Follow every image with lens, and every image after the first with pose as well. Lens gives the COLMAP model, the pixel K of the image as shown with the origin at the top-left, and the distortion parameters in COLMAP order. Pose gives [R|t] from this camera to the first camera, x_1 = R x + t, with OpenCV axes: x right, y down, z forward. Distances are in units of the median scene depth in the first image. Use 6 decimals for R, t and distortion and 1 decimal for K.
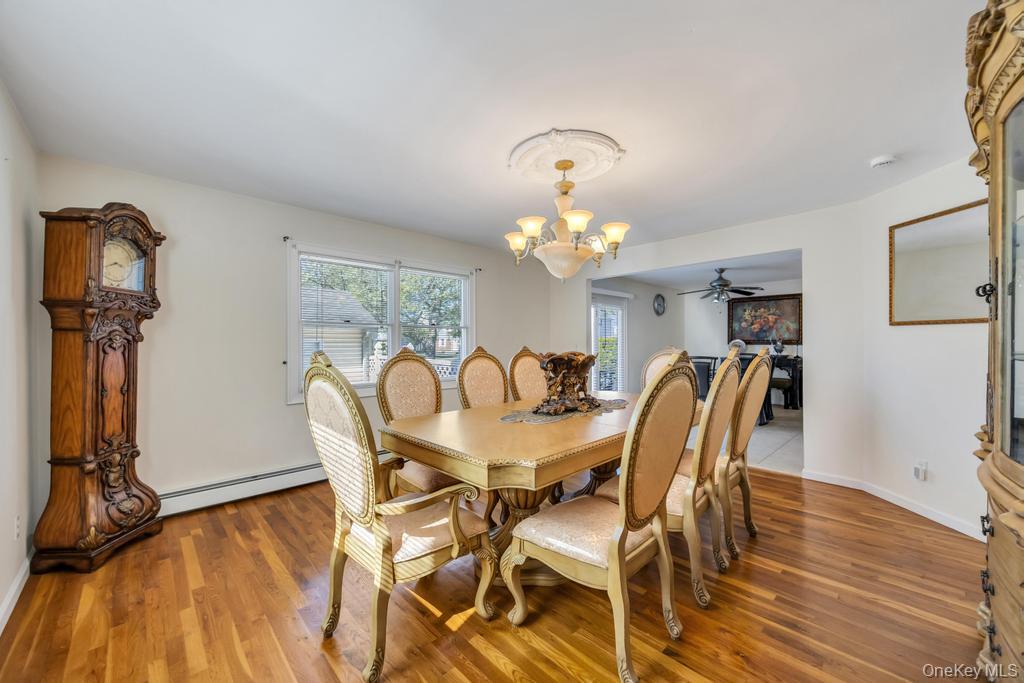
lens RADIAL K [[393.3, 0, 511.9], [0, 393.3, 342.1], [0, 0, 1]] dist [-0.001825, -0.000598]
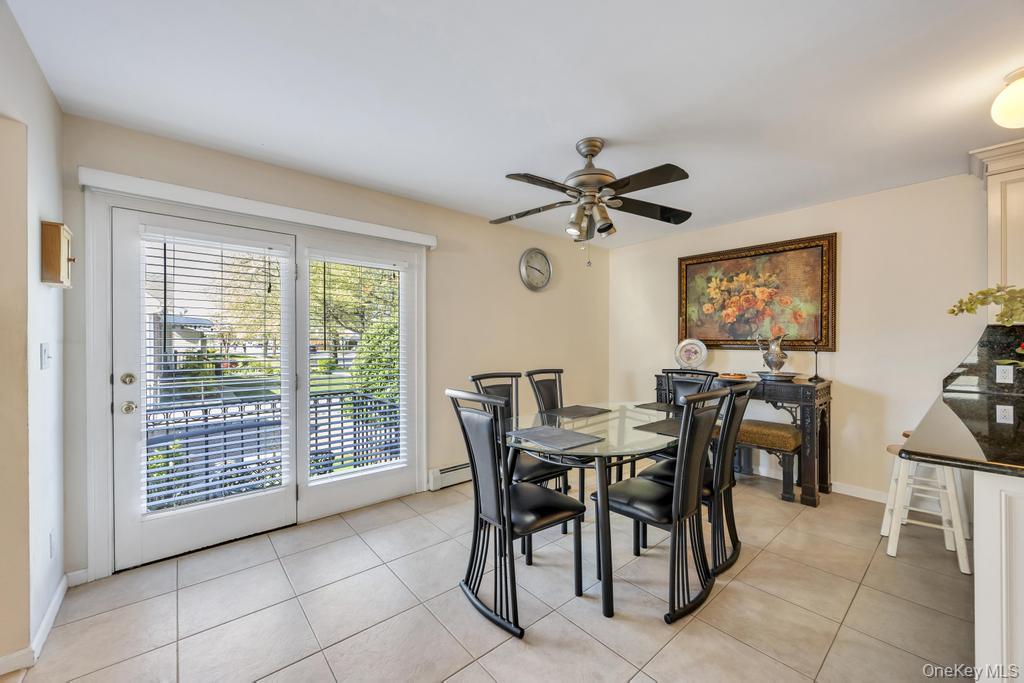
lens RADIAL K [[393.3, 0, 510.9], [0, 393.3, 340.4], [0, 0, 1]] dist [-0.001825, -0.000598]
pose [[0.997419, 0.008636, -0.071274, 0.404750], [-0.009108, 0.999939, -0.006307, 0.000627], [0.071215, 0.006940, 0.997437, 0.523032]]
